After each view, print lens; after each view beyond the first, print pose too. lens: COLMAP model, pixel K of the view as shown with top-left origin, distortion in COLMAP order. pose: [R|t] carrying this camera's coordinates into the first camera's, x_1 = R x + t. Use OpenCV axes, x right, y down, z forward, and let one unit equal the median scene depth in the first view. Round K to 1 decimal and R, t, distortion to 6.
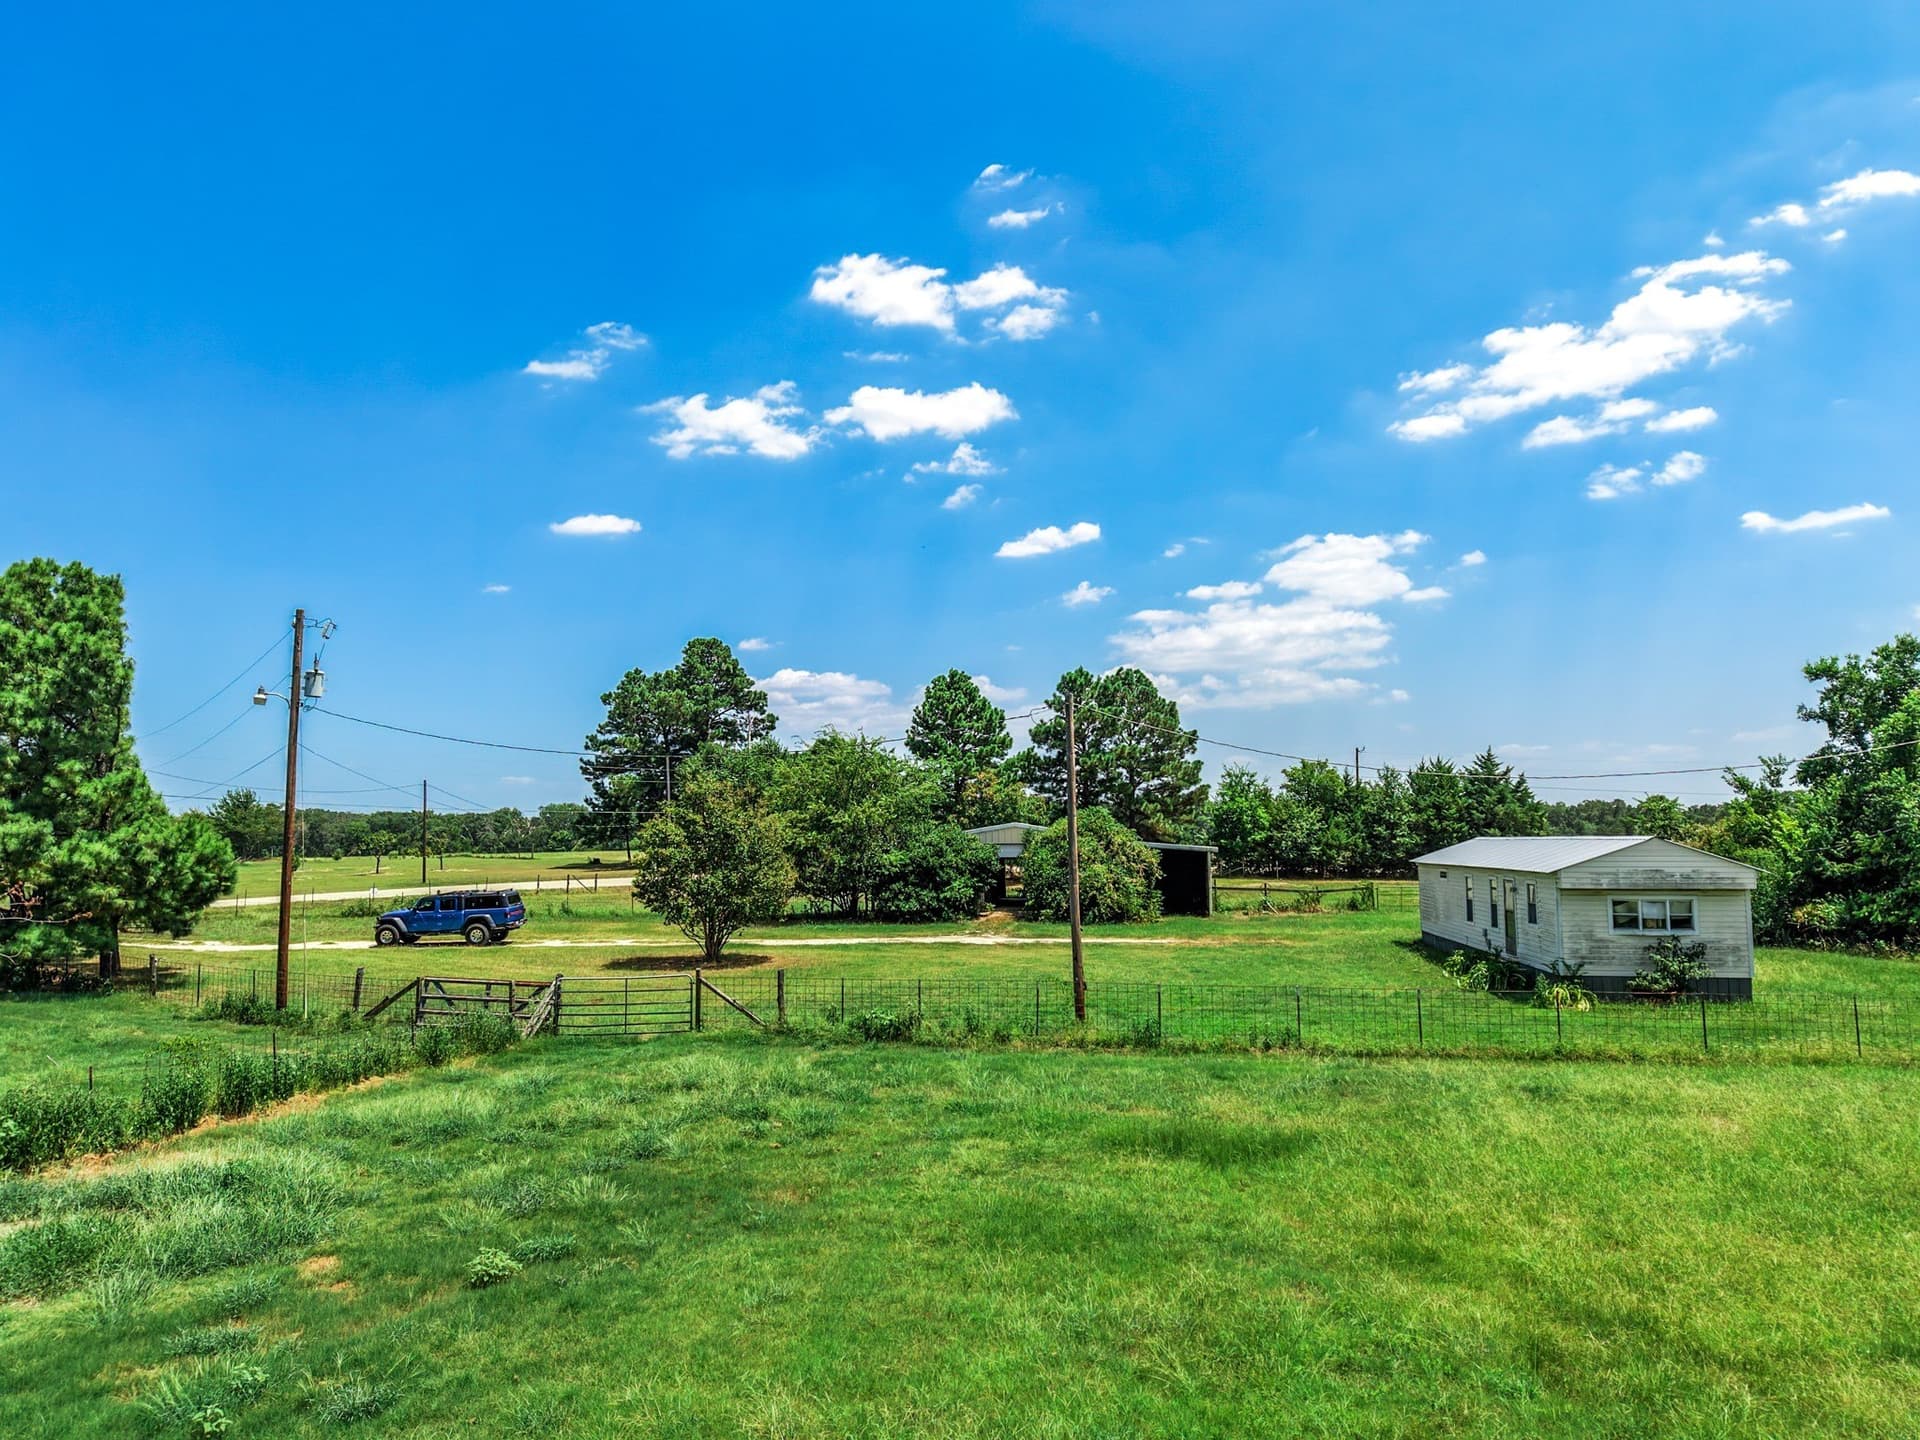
lens RADIAL K [[1287.9, 0, 988.6], [0, 1287.9, 690.7], [0, 0, 1]] dist [0.104507, -0.124573]
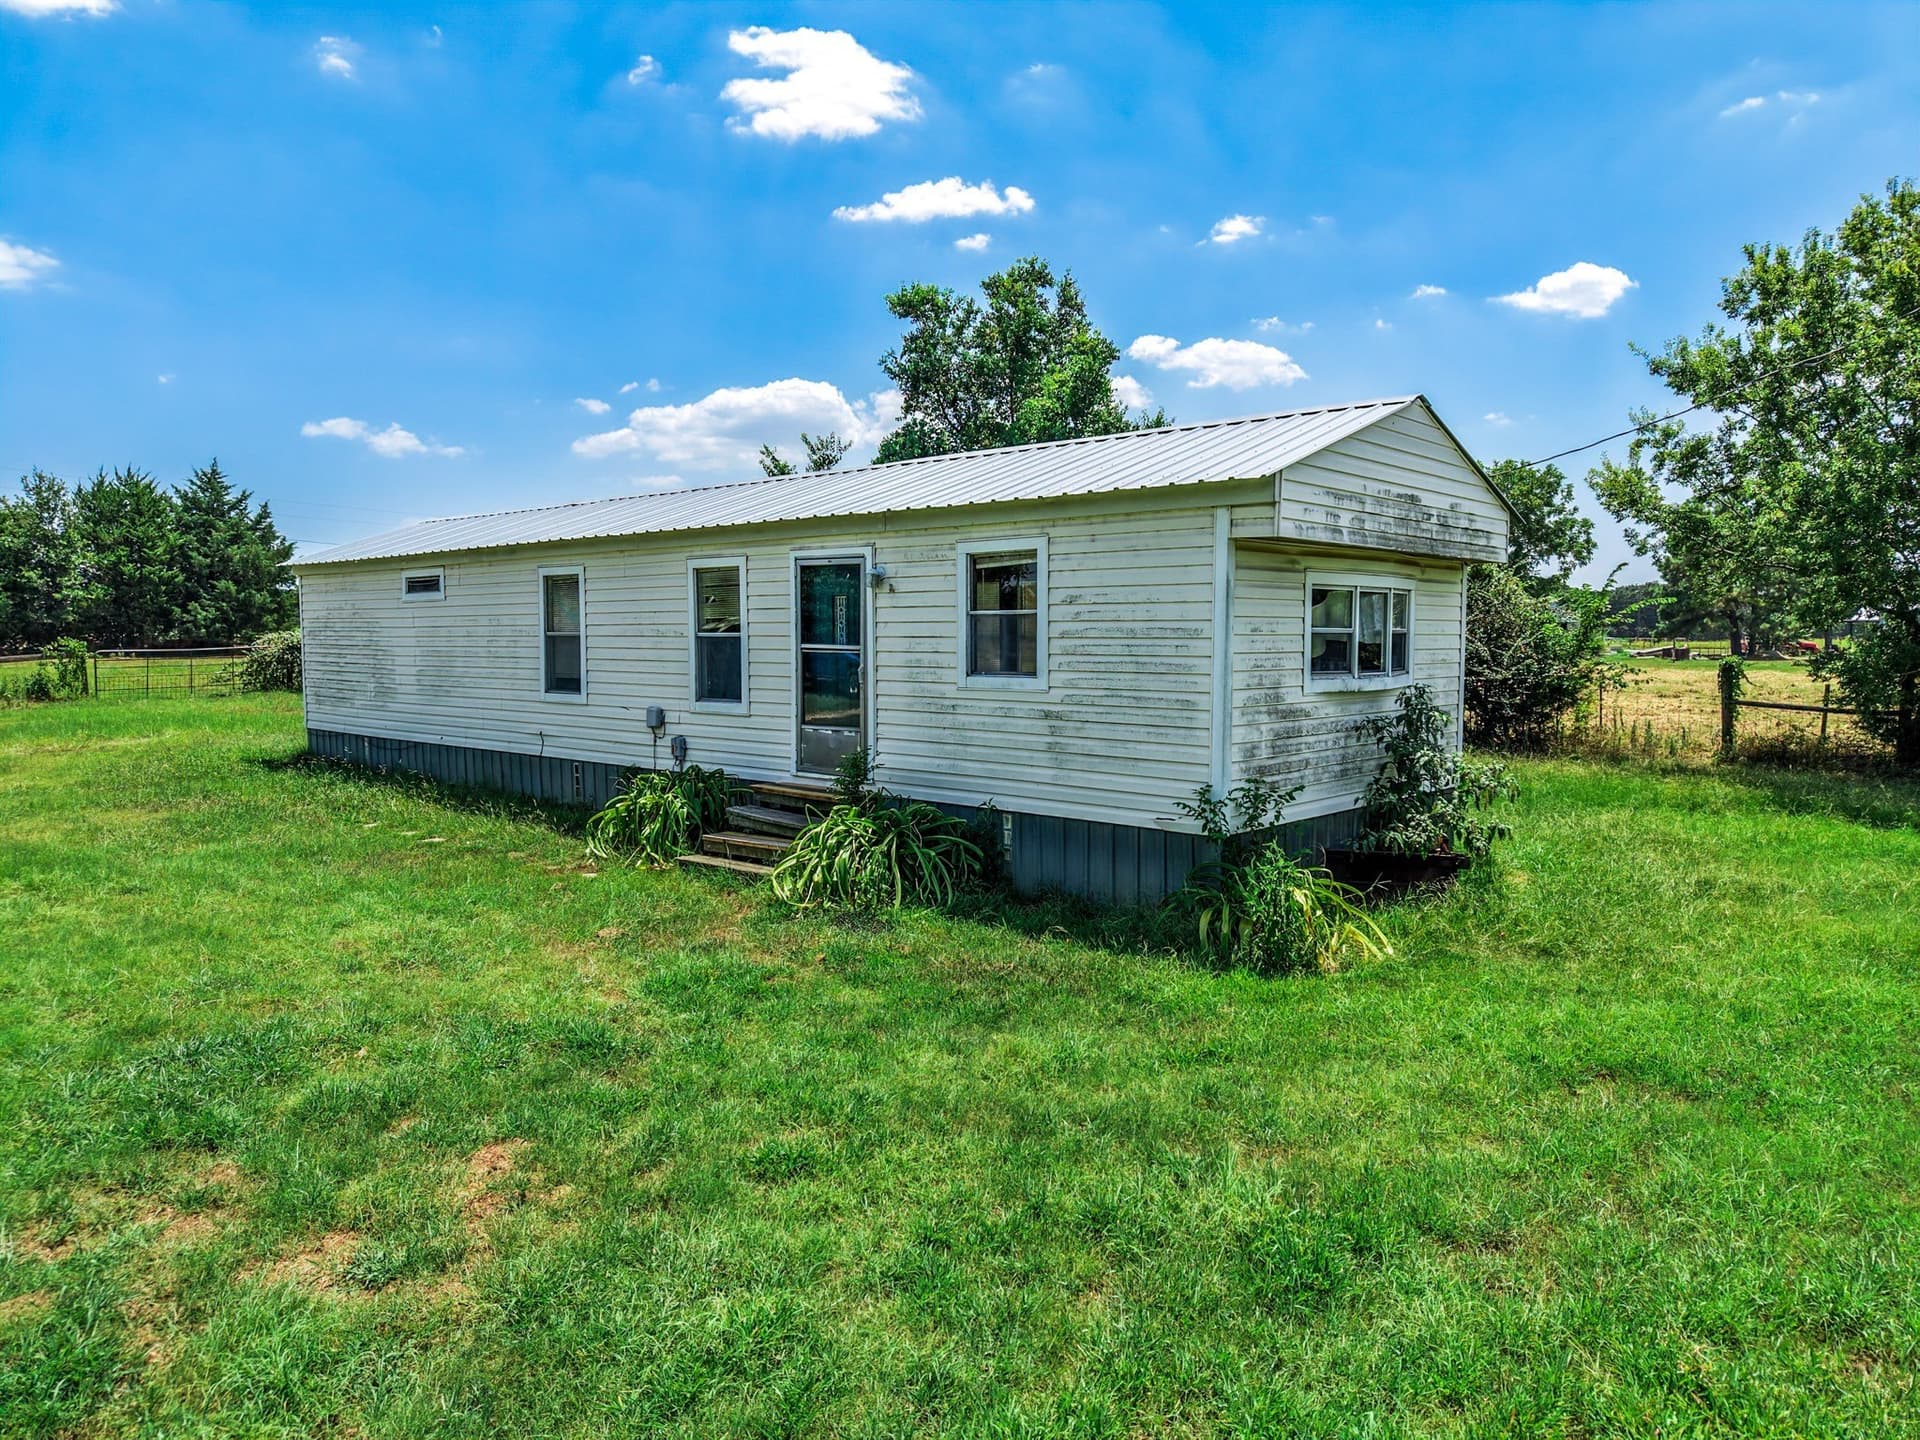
lens RADIAL K [[1261.7, 0, 951.1], [0, 1261.7, 746.4], [0, 0, 1]] dist [0.039315, -0.040572]
pose [[0.575495, -0.065830, 0.815152, 0.055261], [-0.098082, 0.984004, 0.148711, 0.052136], [-0.811903, -0.165534, 0.559833, 0.289706]]
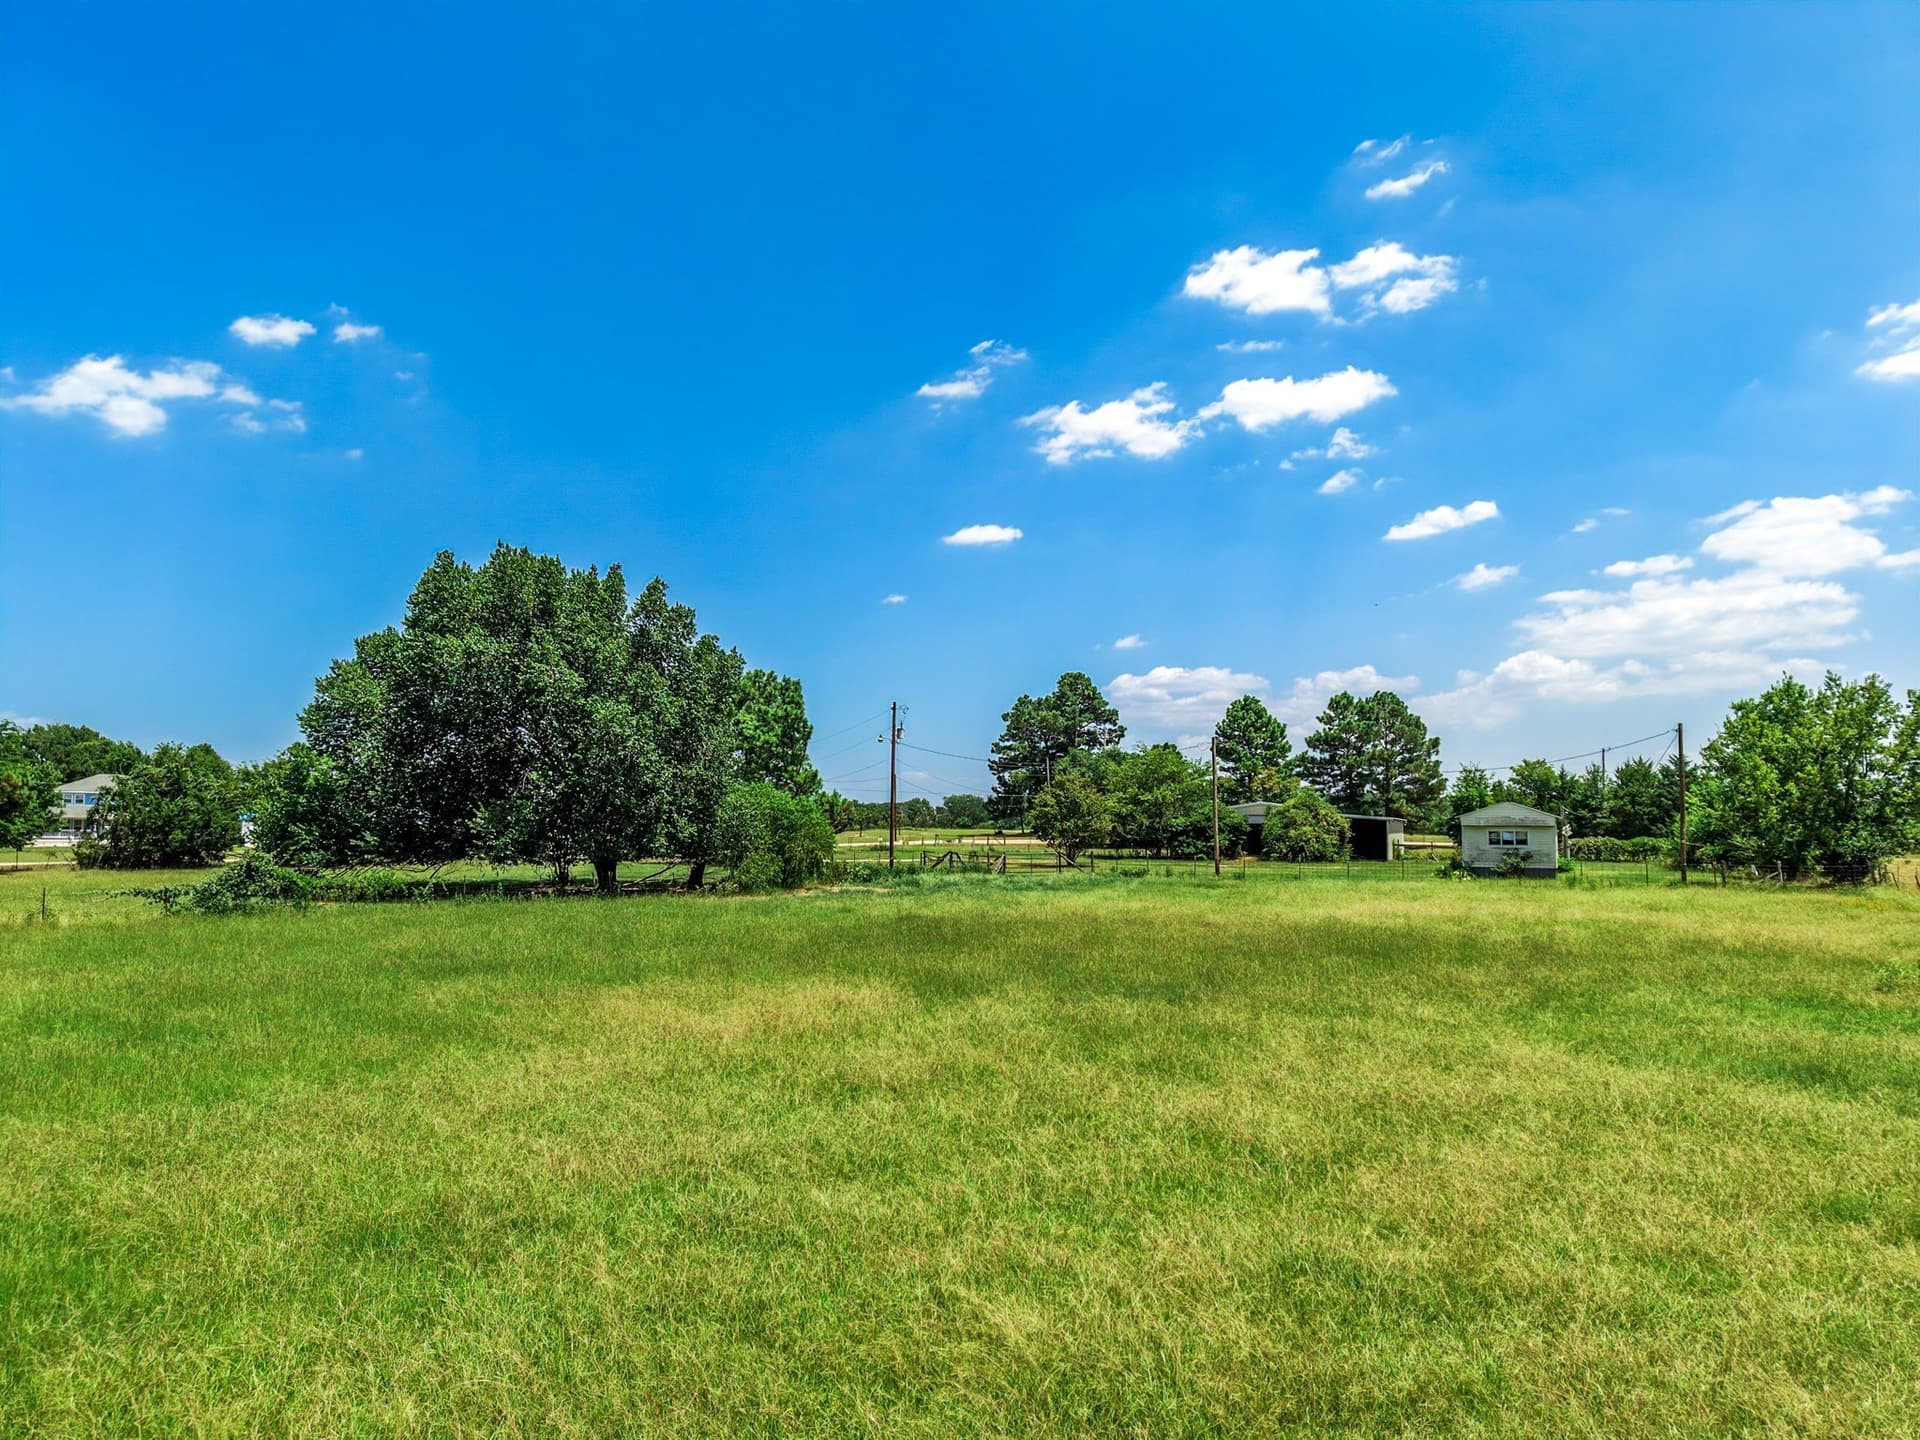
lens RADIAL K [[1261.7, 0, 951.1], [0, 1261.7, 746.4], [0, 0, 1]] dist [0.039315, -0.040572]
pose [[0.949078, -0.006809, -0.314968, 0.097185], [0.021437, 0.998845, 0.043002, -0.026210], [0.314311, -0.047565, 0.948128, -0.382486]]
